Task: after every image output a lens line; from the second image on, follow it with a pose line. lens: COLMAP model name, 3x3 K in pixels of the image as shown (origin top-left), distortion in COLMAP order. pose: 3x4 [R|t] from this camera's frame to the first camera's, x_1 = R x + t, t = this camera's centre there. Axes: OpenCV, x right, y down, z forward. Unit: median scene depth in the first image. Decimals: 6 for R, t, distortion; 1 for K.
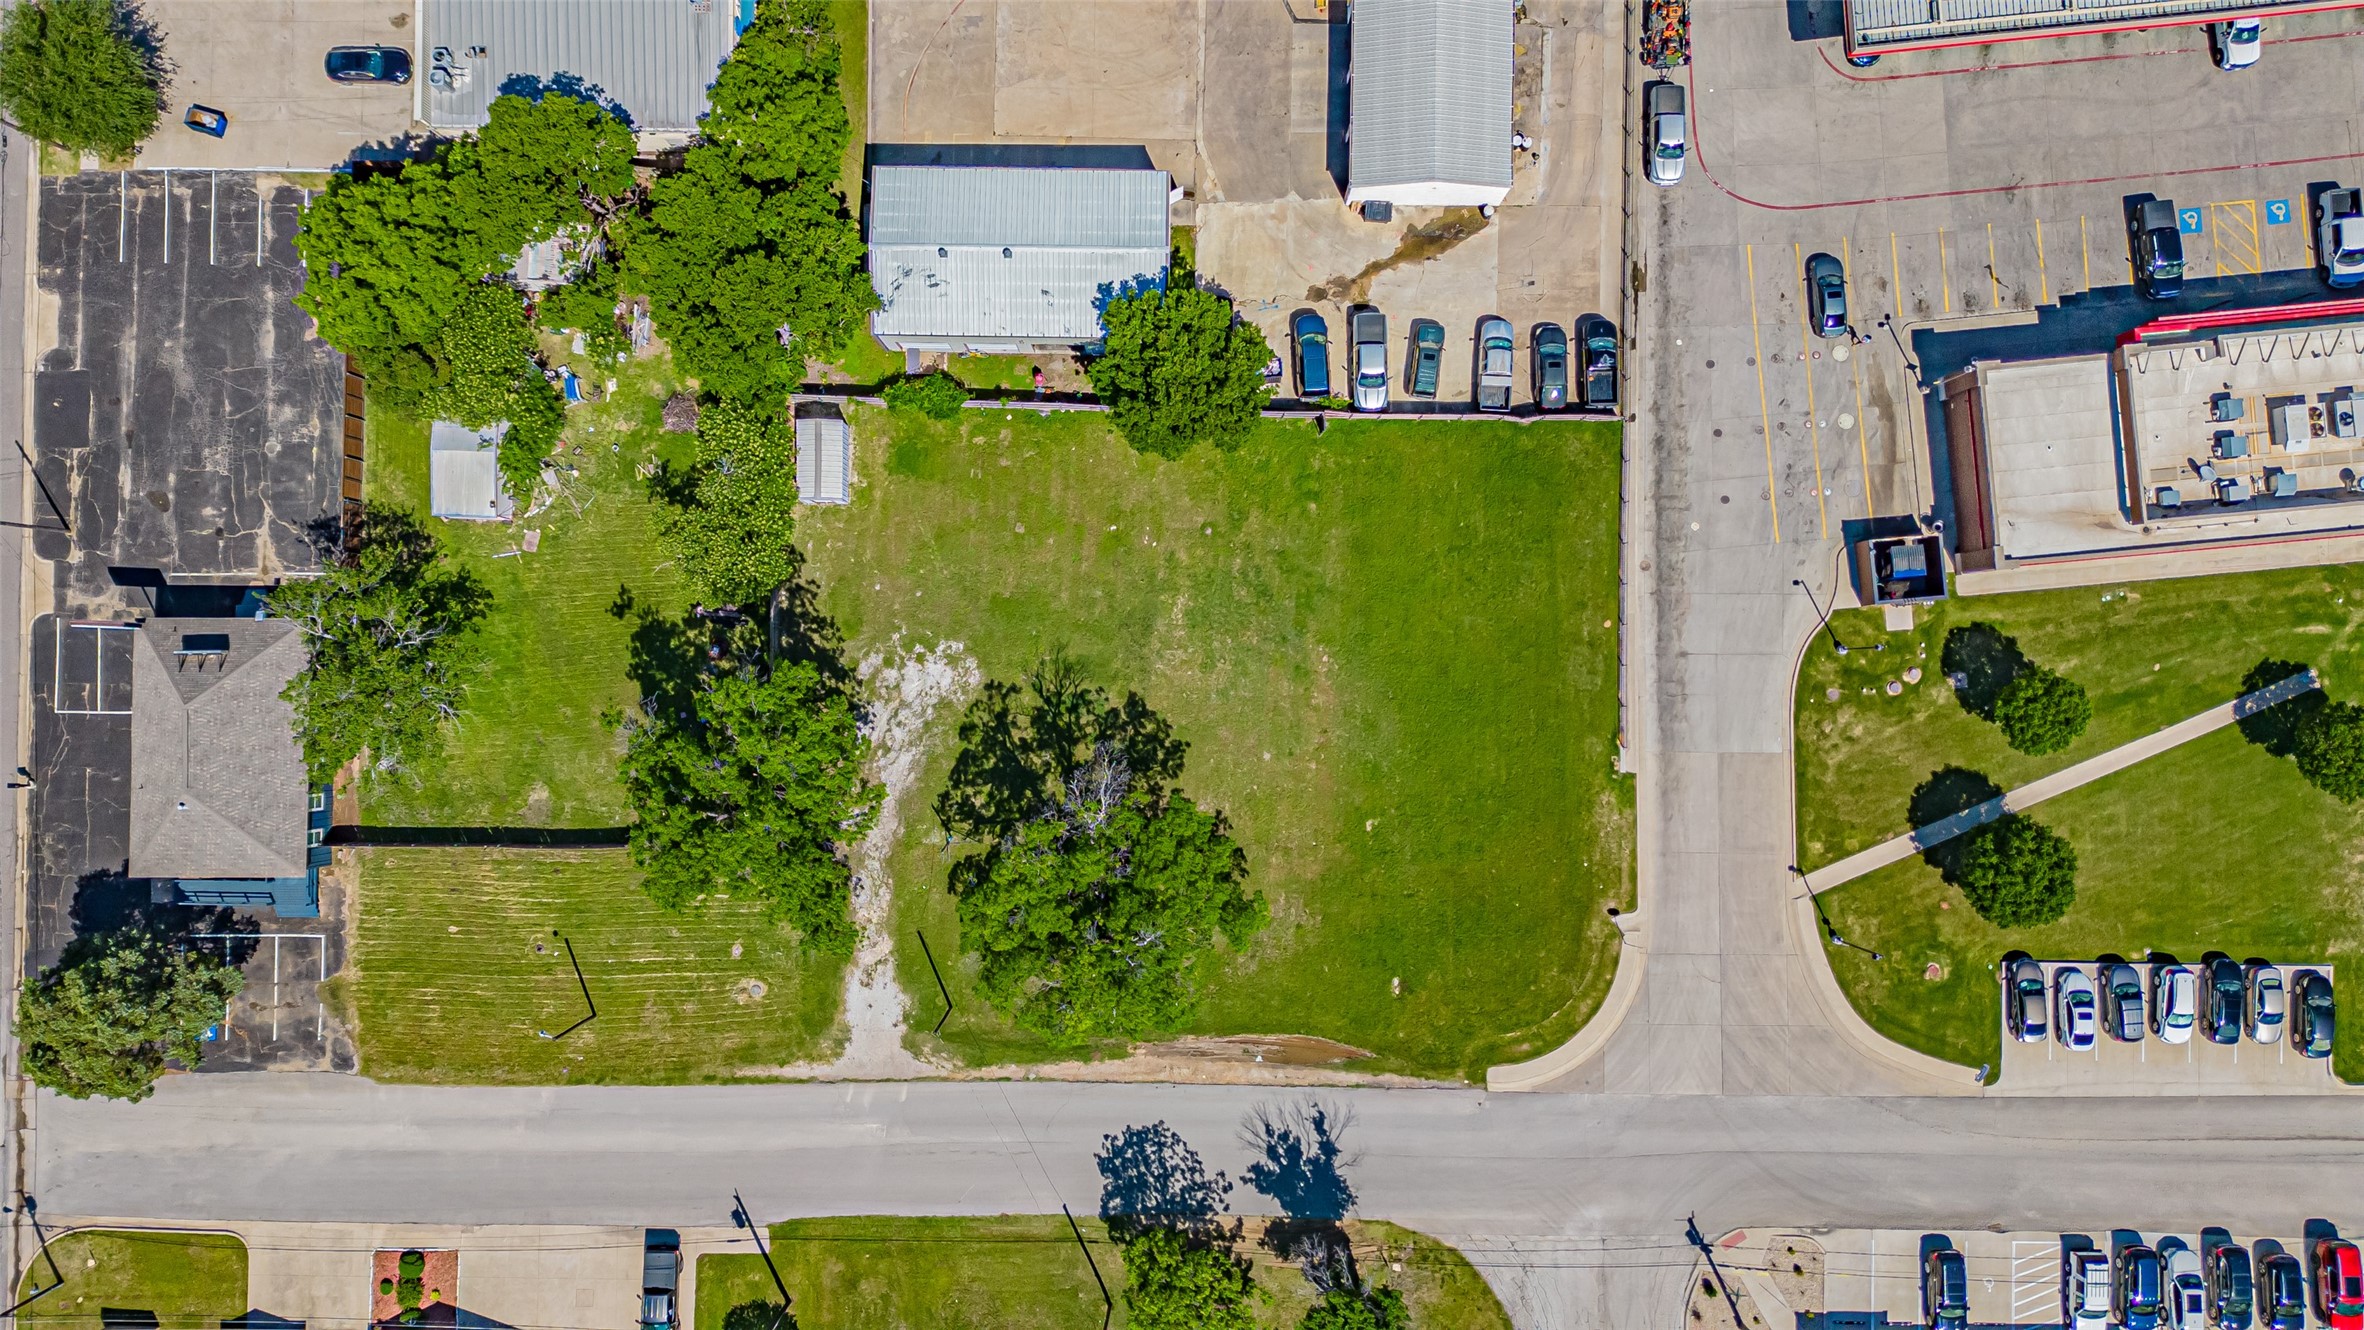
lens RADIAL K [[1669.0, 0, 1183.1], [0, 1669.0, 648.1], [0, 0, 1]] dist [0.057277, -0.055832]
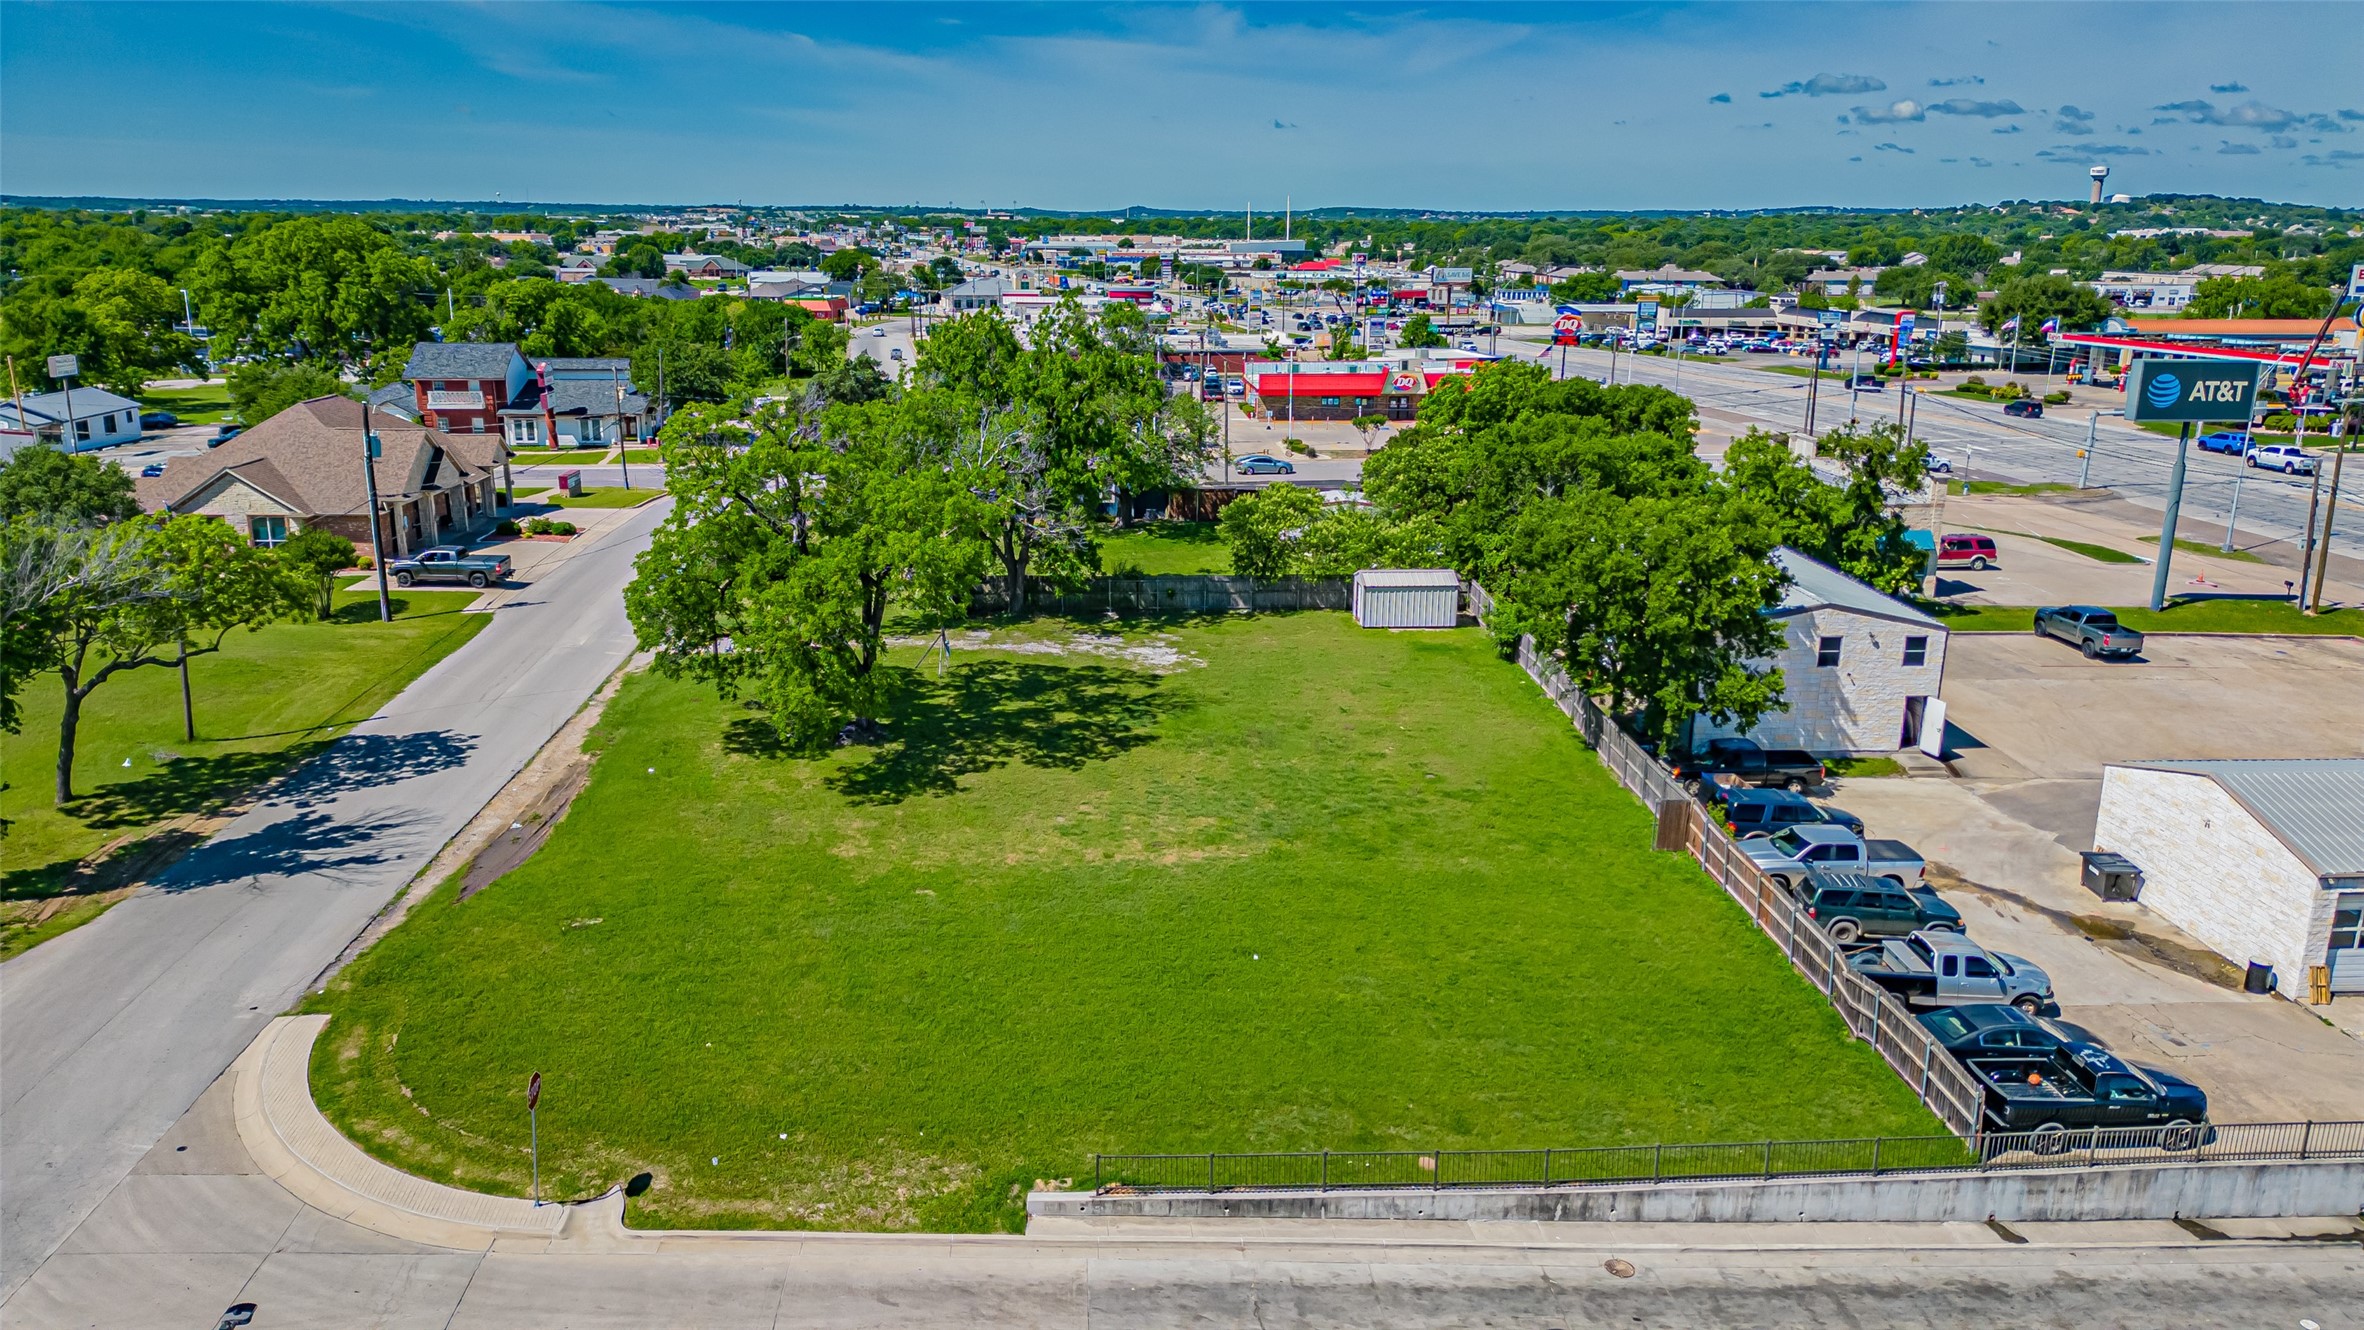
lens RADIAL K [[1669.0, 0, 1183.1], [0, 1669.0, 648.1], [0, 0, 1]] dist [0.057277, -0.055832]
pose [[0.080874, 0.246696, -0.965713, 0.584951], [-0.996538, 0.038730, -0.073561, 0.063121], [0.019255, 0.968319, 0.248974, 0.800202]]
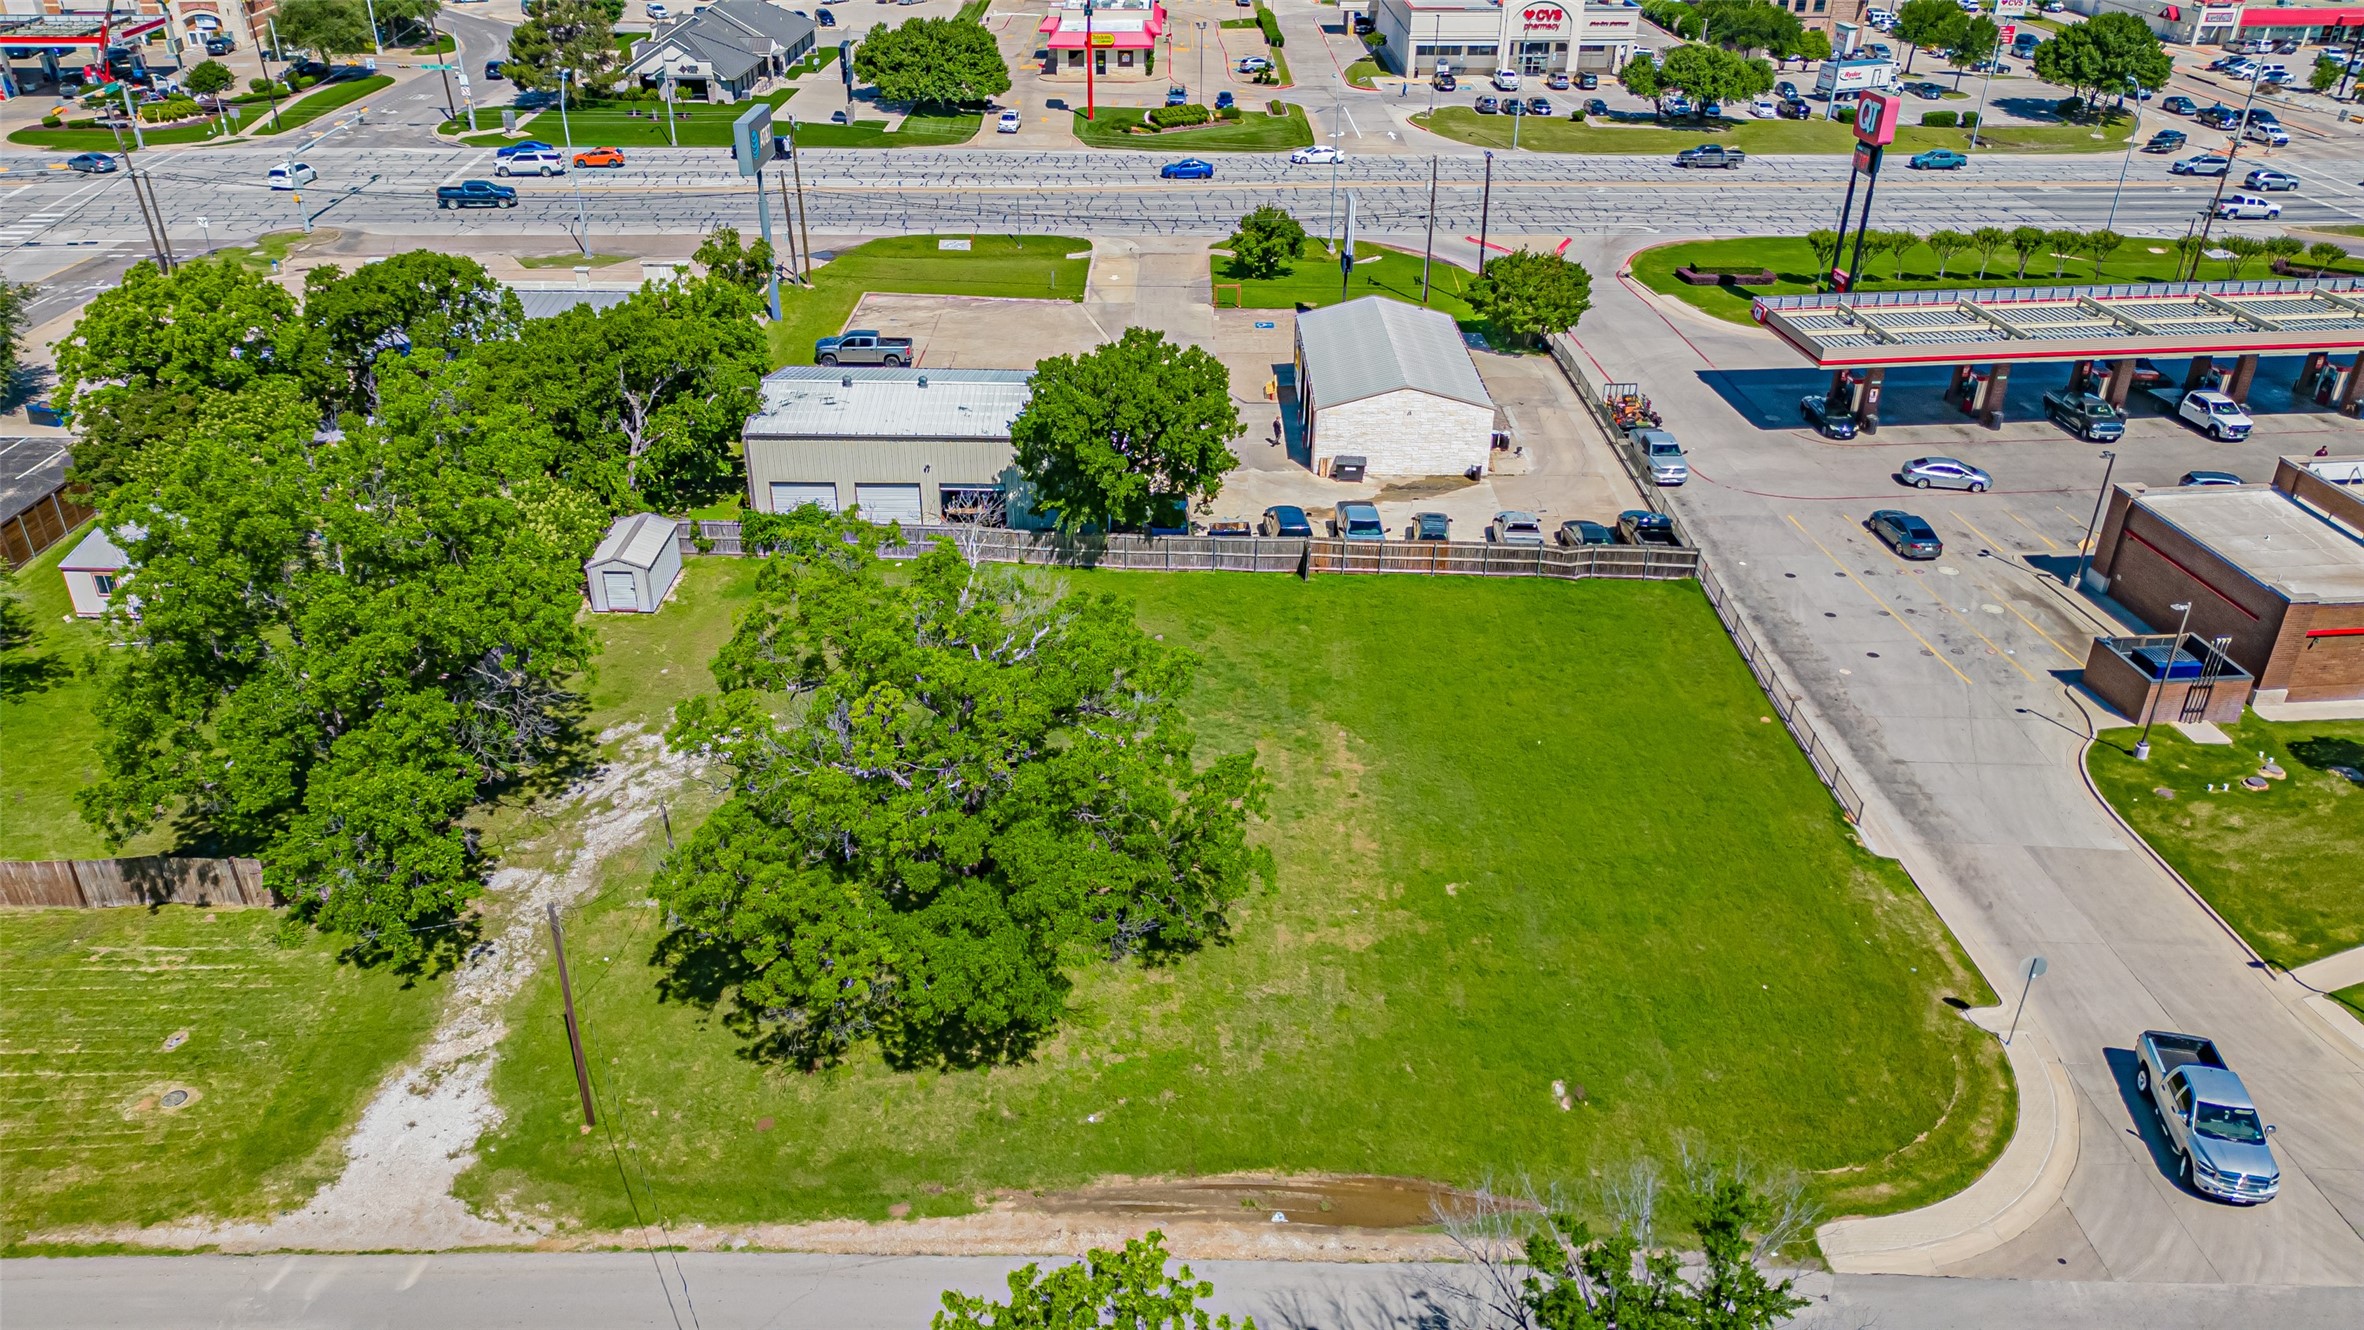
lens RADIAL K [[1669.0, 0, 1183.1], [0, 1669.0, 648.1], [0, 0, 1]] dist [0.057277, -0.055832]
pose [[0.999833, -0.002906, 0.018057, 0.013440], [0.017101, 0.498604, -0.866661, 0.541821], [-0.006485, 0.866825, 0.498570, 0.652654]]
